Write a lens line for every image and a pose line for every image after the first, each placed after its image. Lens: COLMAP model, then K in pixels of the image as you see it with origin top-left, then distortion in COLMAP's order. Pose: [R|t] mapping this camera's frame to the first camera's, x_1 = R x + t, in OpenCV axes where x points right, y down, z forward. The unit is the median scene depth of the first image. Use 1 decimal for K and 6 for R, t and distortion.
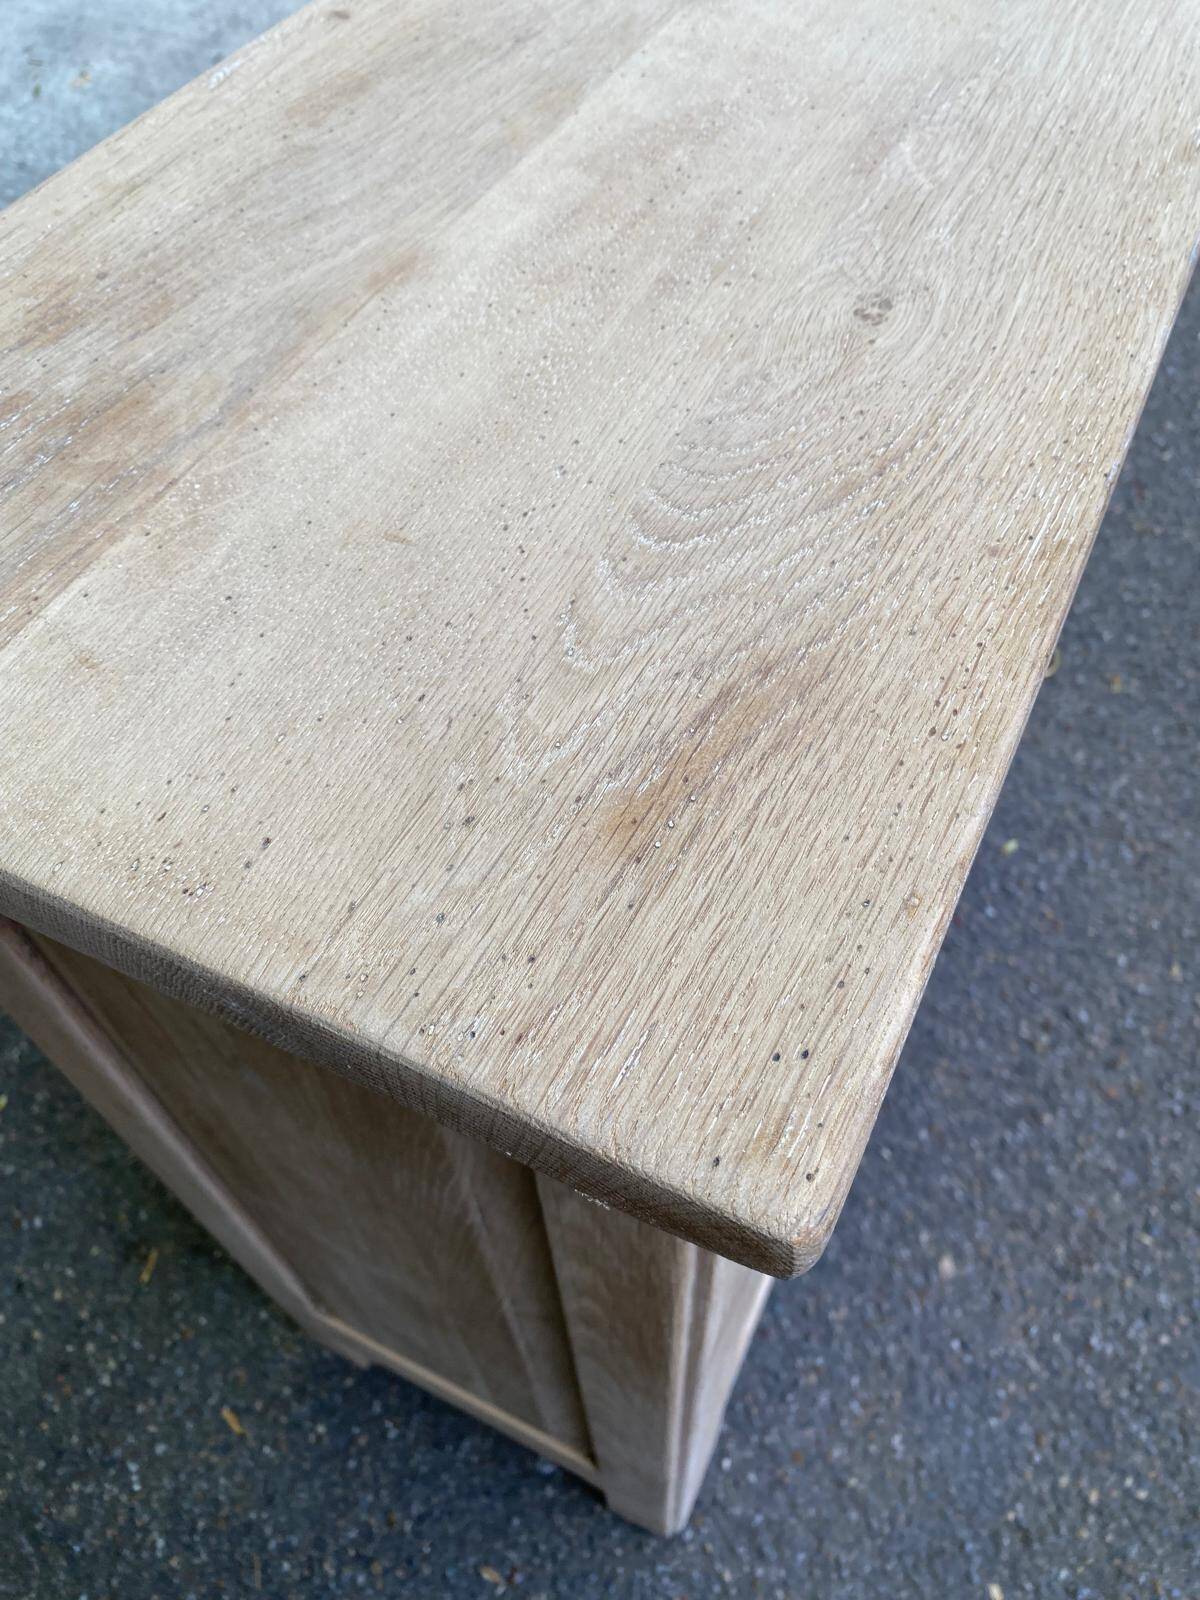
lens RADIAL K [[1231.3, 0, 627.4], [0, 1231.3, 772.5], [0, 0, 1]] dist [0.014472, -0.016177]
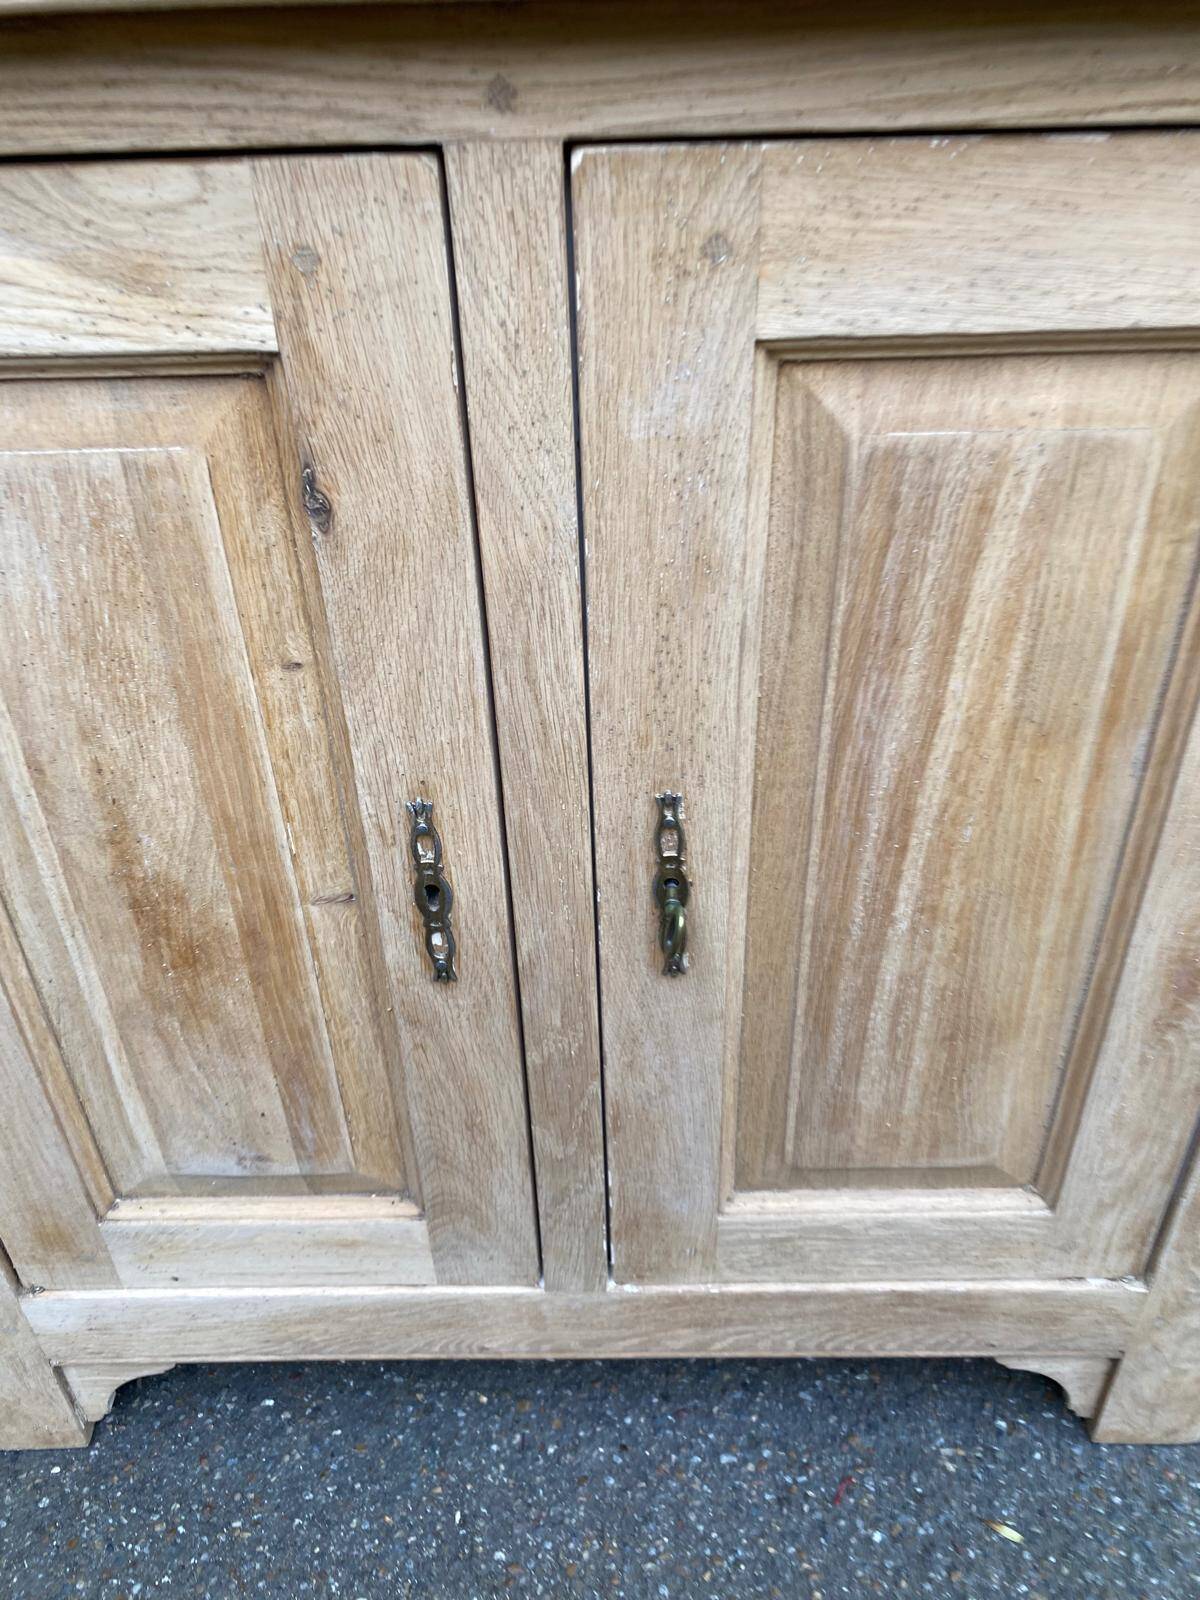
lens RADIAL K [[1231.3, 0, 597.7], [0, 1231.3, 805.3], [0, 0, 1]] dist [0.014472, -0.016177]
pose [[0.425623, 0.519098, -0.741203, 1.526920], [-0.707314, 0.701735, 0.085294, -0.324004], [0.564404, 0.487960, 0.665840, 0.872682]]
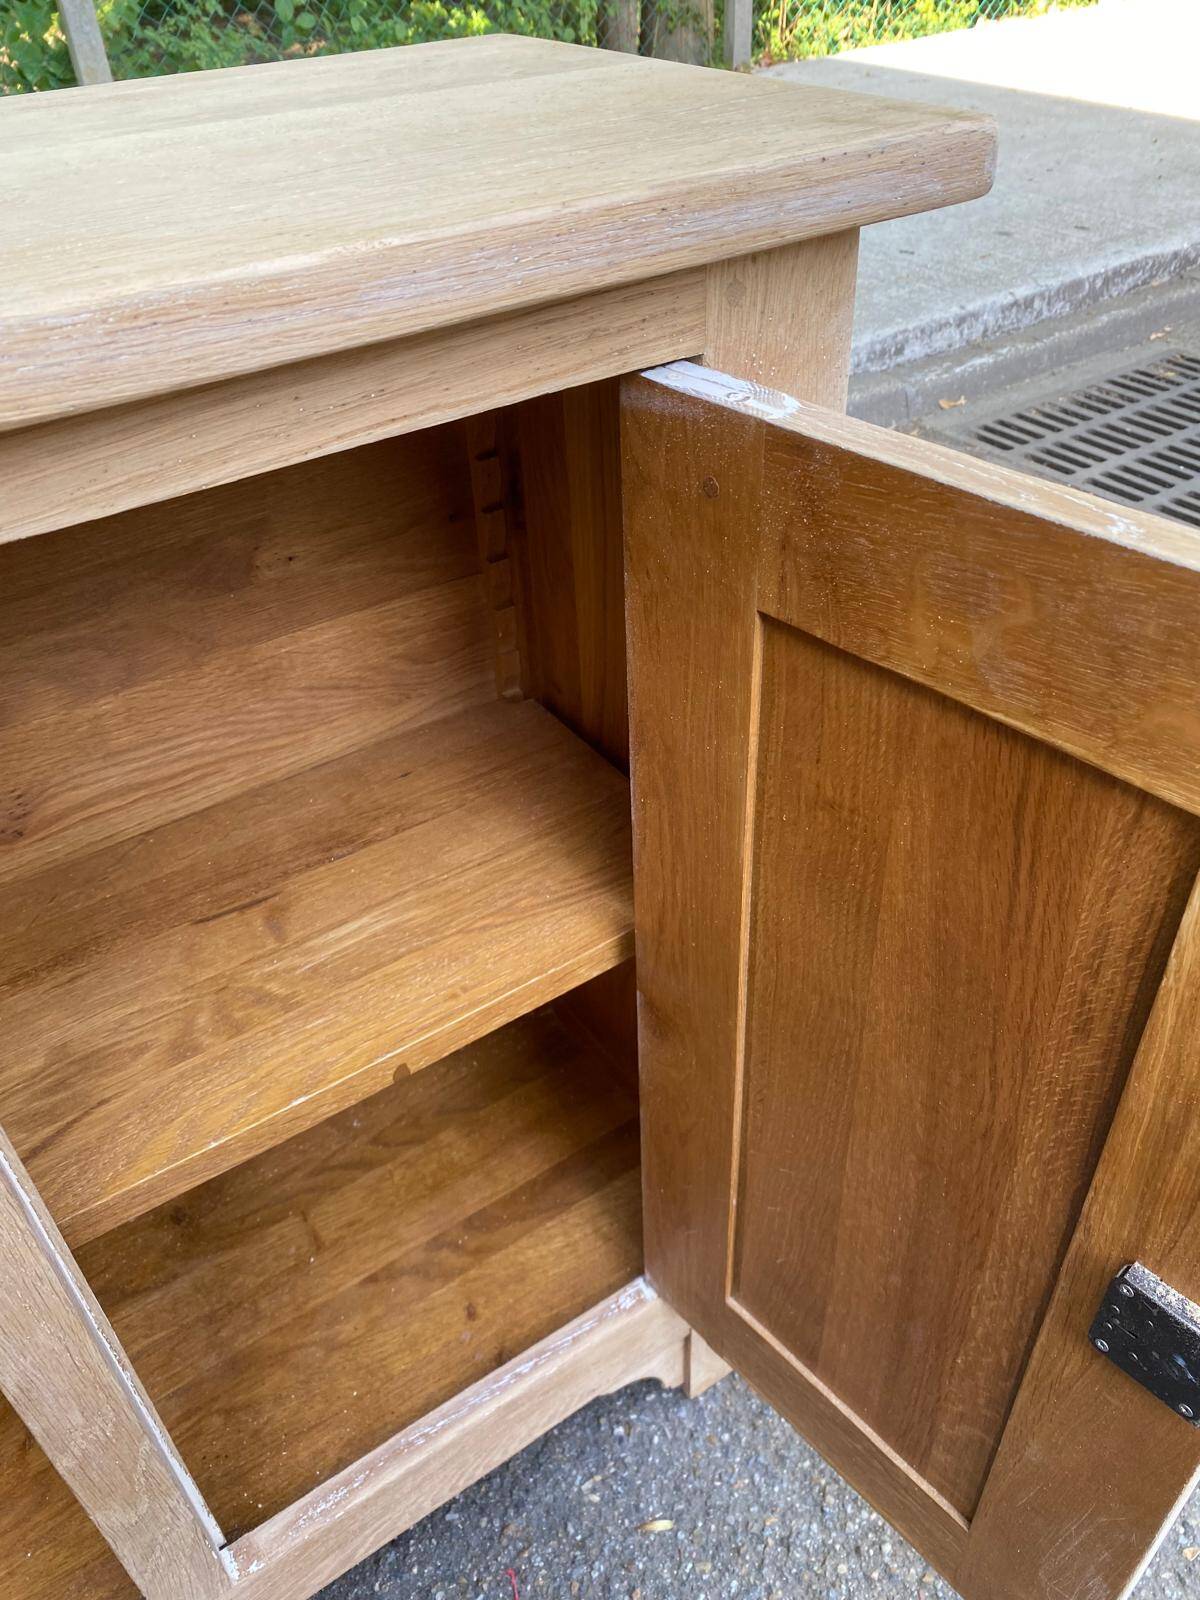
lens RADIAL K [[1231.3, 0, 611.0], [0, 1231.3, 798.5], [0, 0, 1]] dist [0.014472, -0.016177]
pose [[0.869598, 0.298828, -0.393066, 1.346109], [-0.383149, 0.910514, -0.155442, -0.594125], [0.311442, 0.285775, 0.906276, 0.762049]]
